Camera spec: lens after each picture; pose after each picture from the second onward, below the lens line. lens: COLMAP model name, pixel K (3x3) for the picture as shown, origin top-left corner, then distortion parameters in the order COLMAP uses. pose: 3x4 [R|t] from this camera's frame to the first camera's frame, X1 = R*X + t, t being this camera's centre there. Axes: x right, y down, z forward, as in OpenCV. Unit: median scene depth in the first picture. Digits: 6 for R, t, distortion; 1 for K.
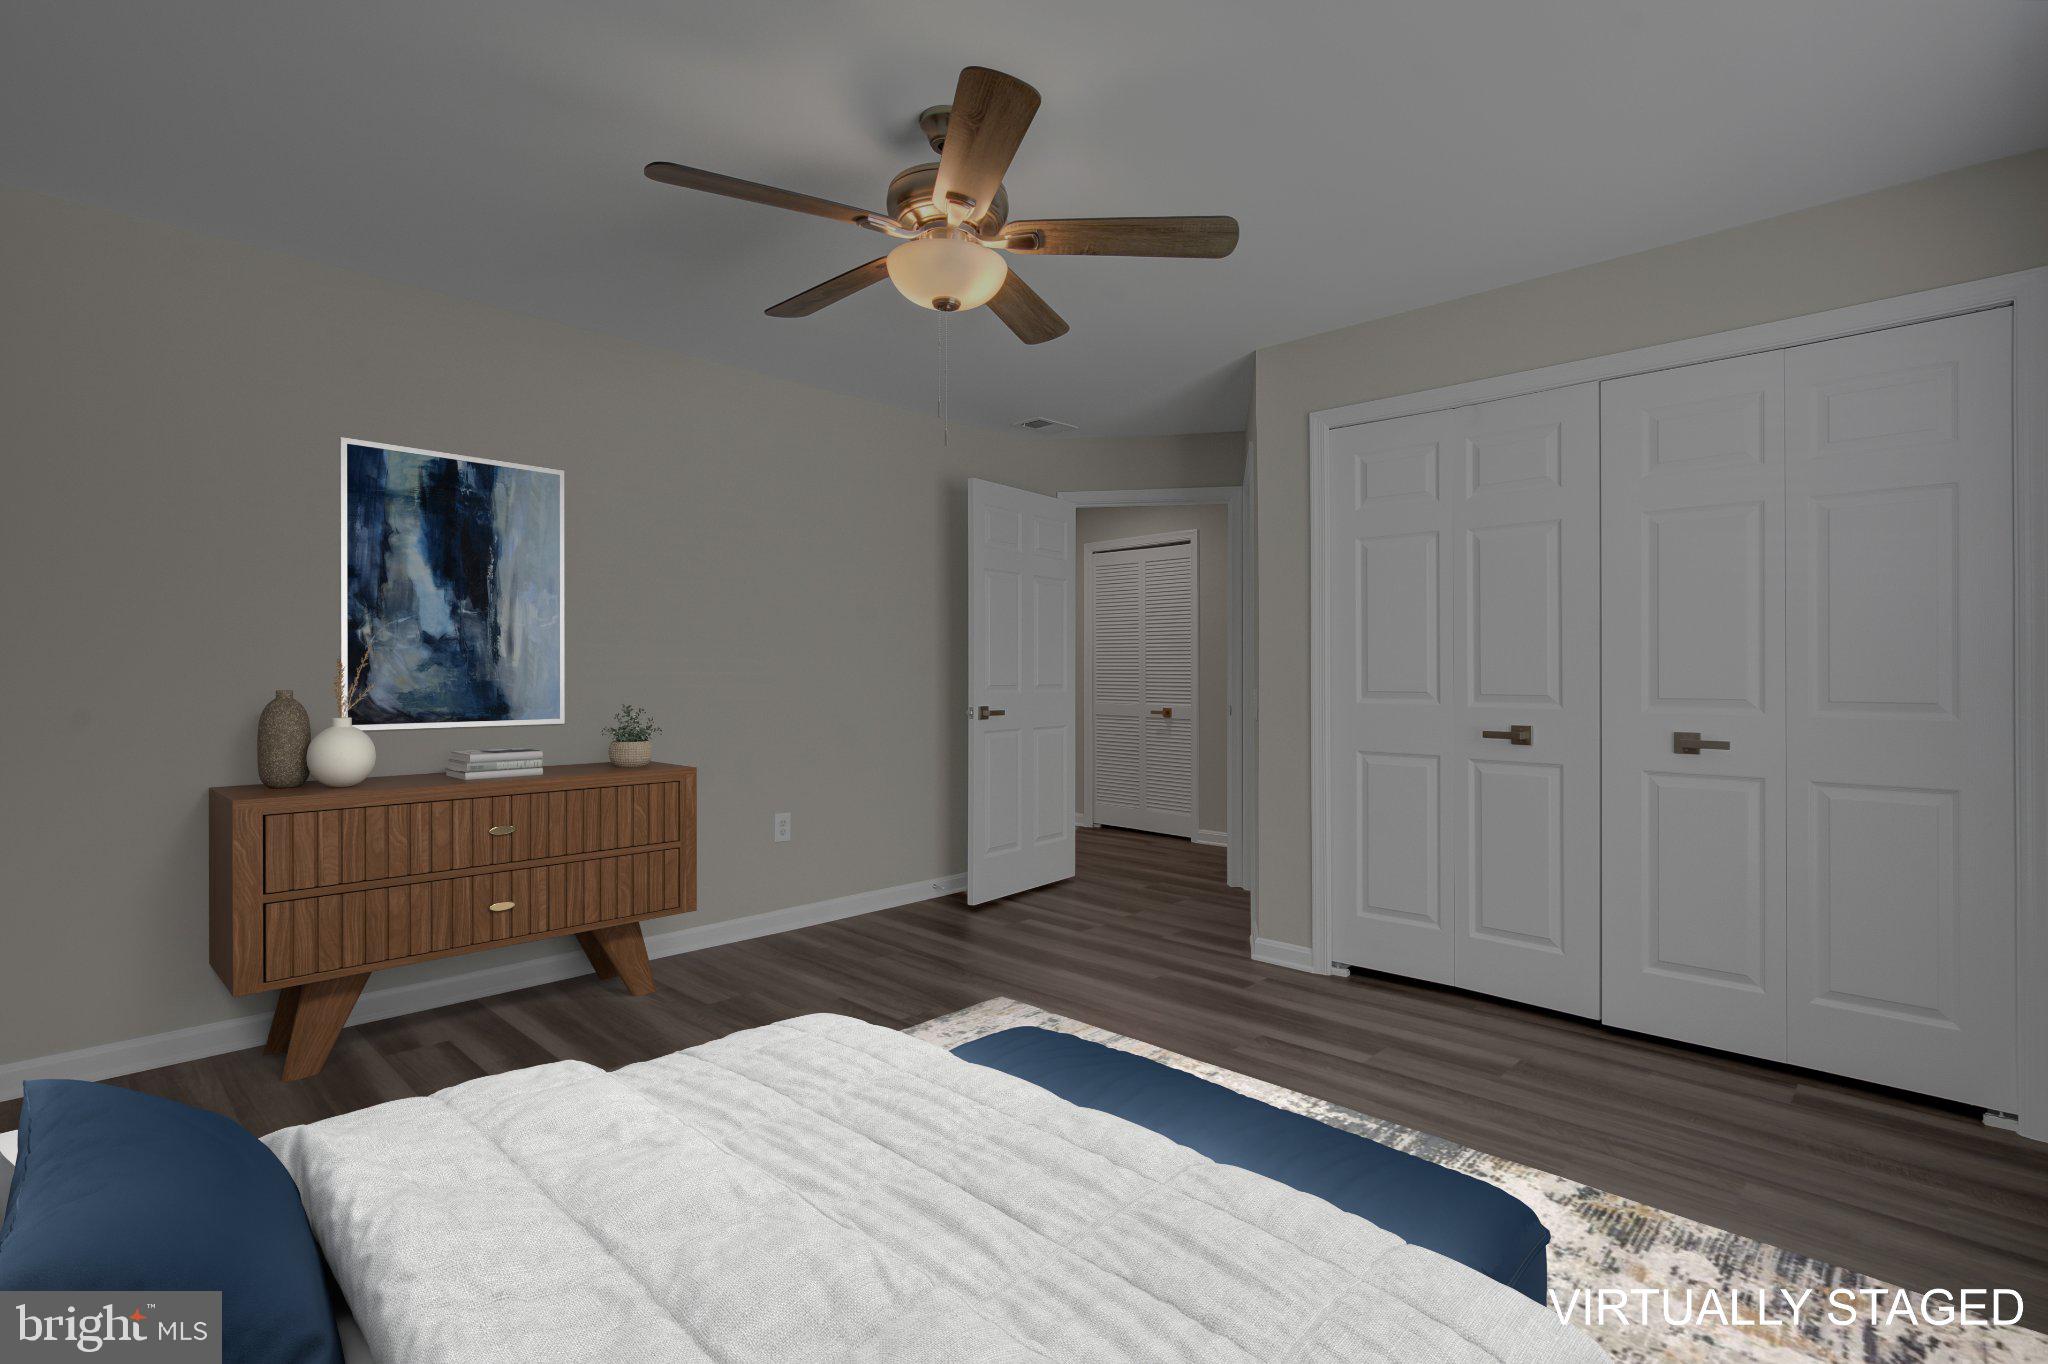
lens RADIAL K [[975.2, 0, 1030.0], [0, 975.2, 671.2], [0, 0, 1]] dist [0.003790, -0.003264]
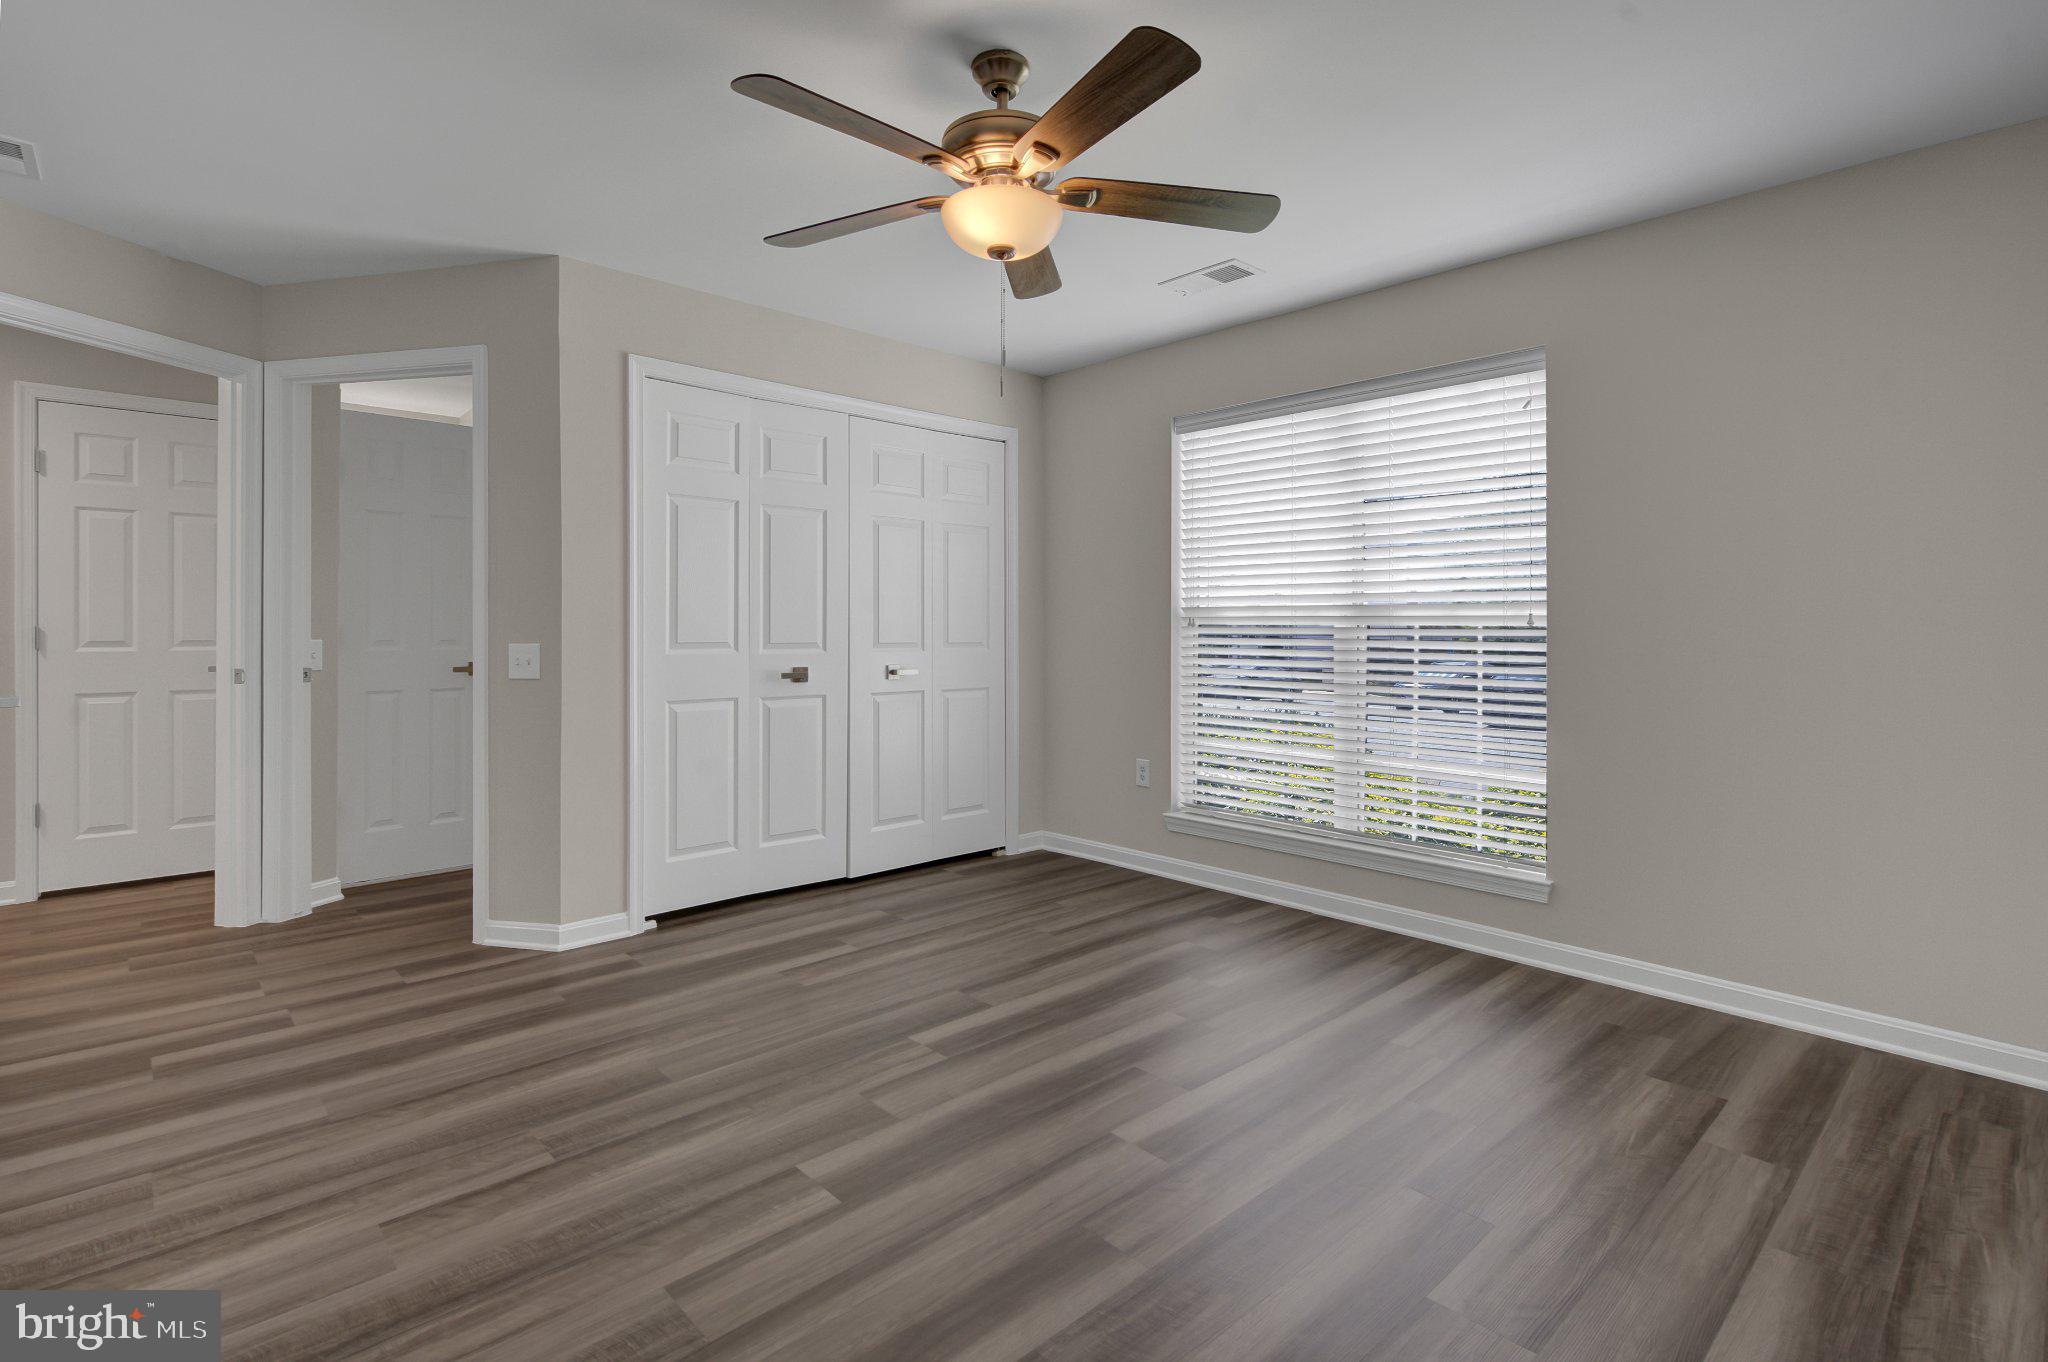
lens RADIAL K [[975.2, 0, 1043.3], [0, 975.2, 613.9], [0, 0, 1]] dist [0.003790, -0.003264]
pose [[0.050969, 0.006215, 0.998681, -0.761428], [-0.009468, 0.999939, -0.005740, -0.009380], [-0.998655, -0.009163, 0.051025, 0.632341]]
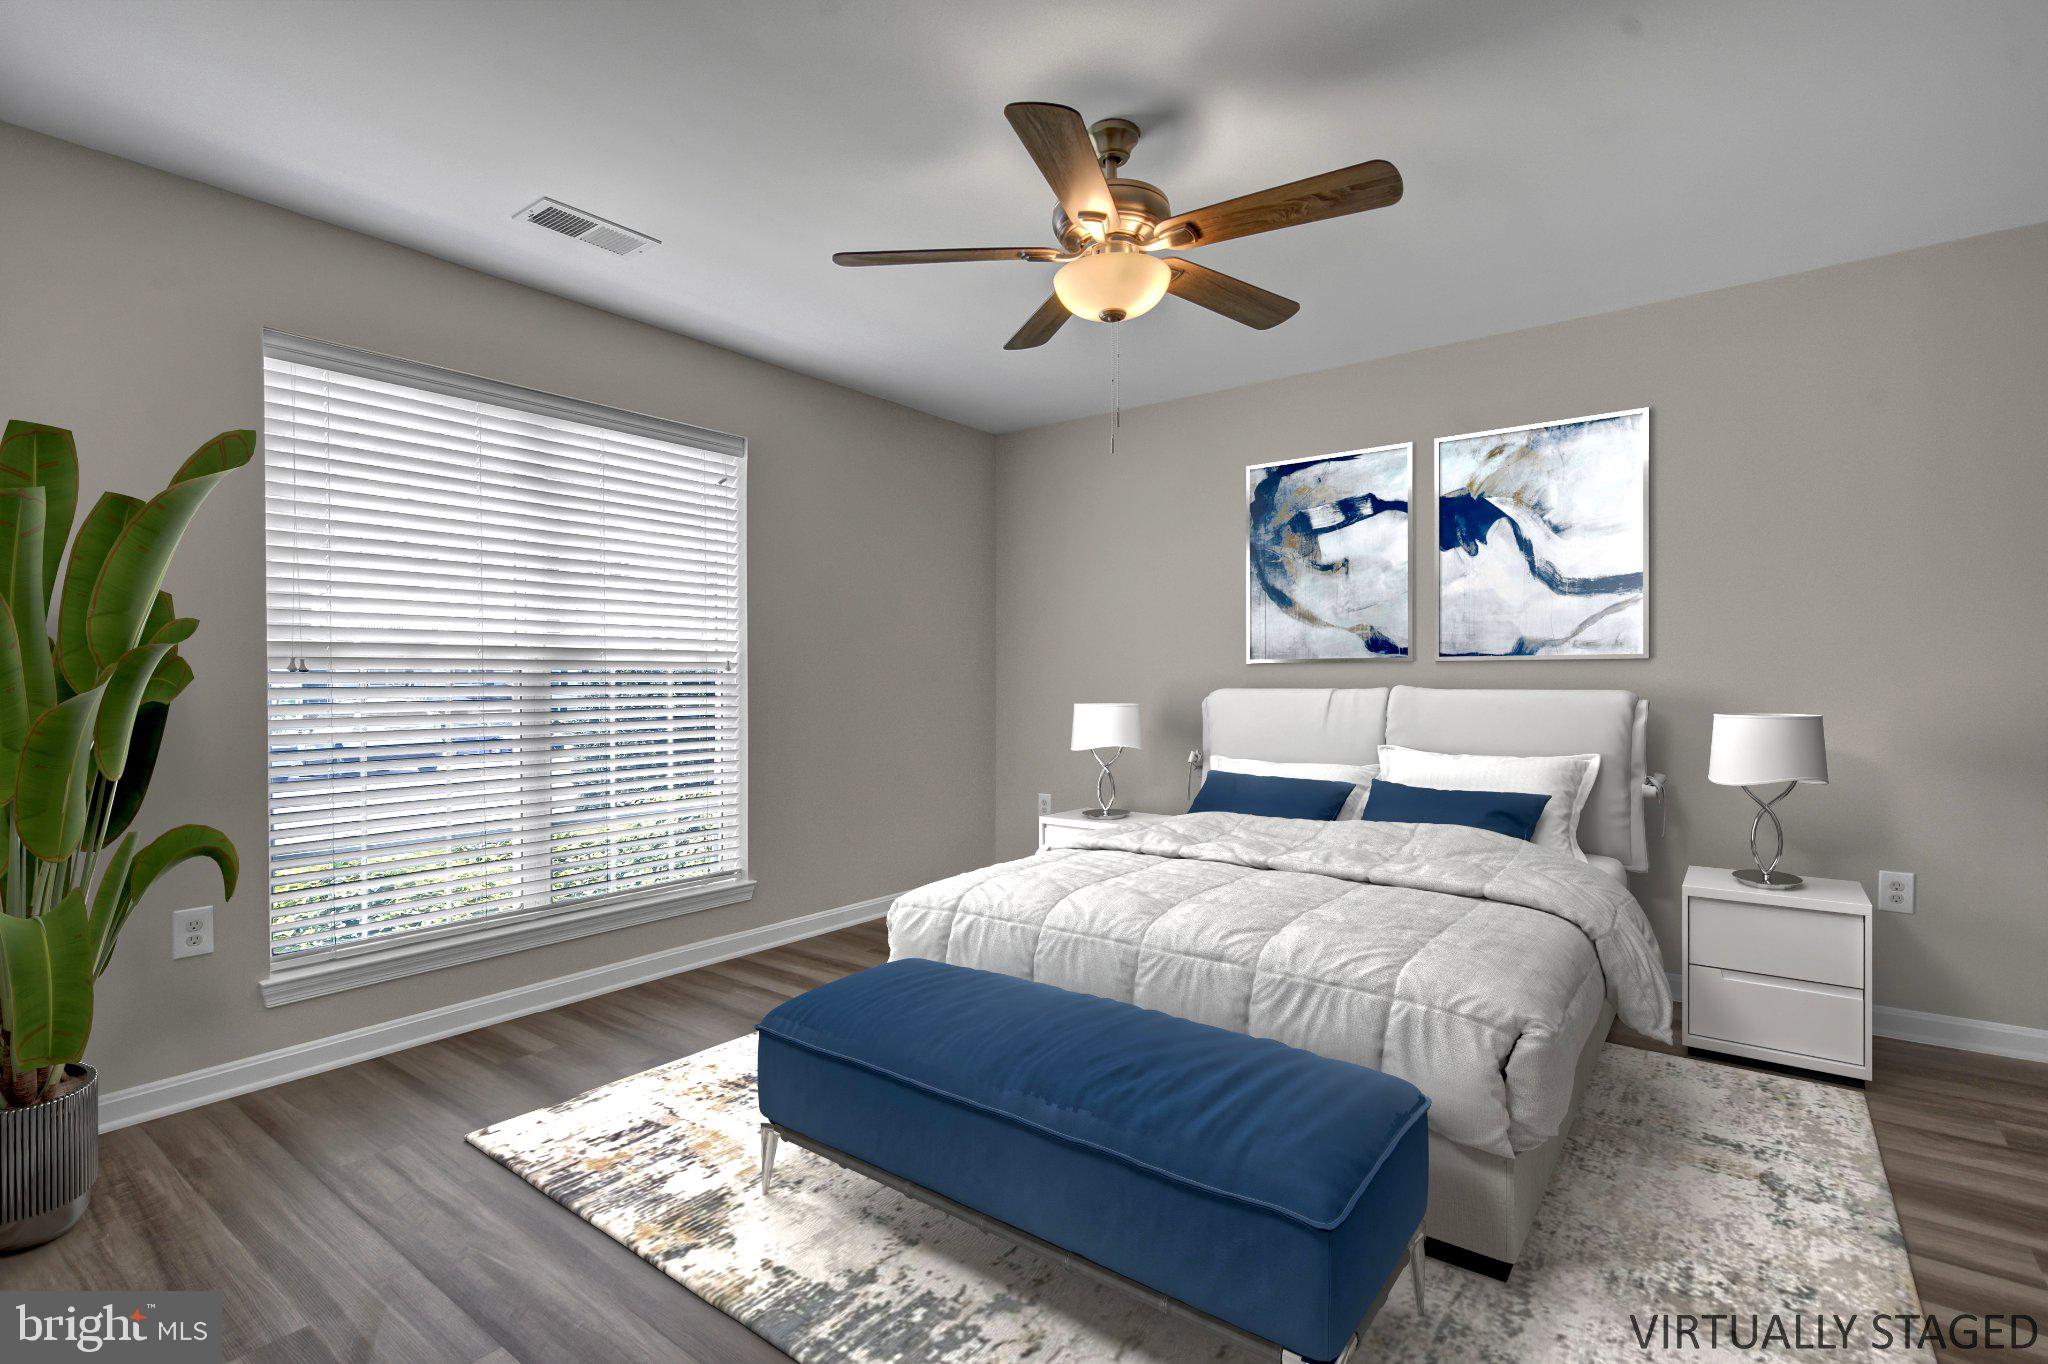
lens RADIAL K [[975.2, 0, 1028.9], [0, 975.2, 684.1], [0, 0, 1]] dist [0.003790, -0.003264]
pose [[-0.992541, 0.003488, -0.121859, 0.311328], [0.004196, 0.999976, -0.005550, 0.024584], [0.121837, -0.006020, -0.992532, 1.640650]]
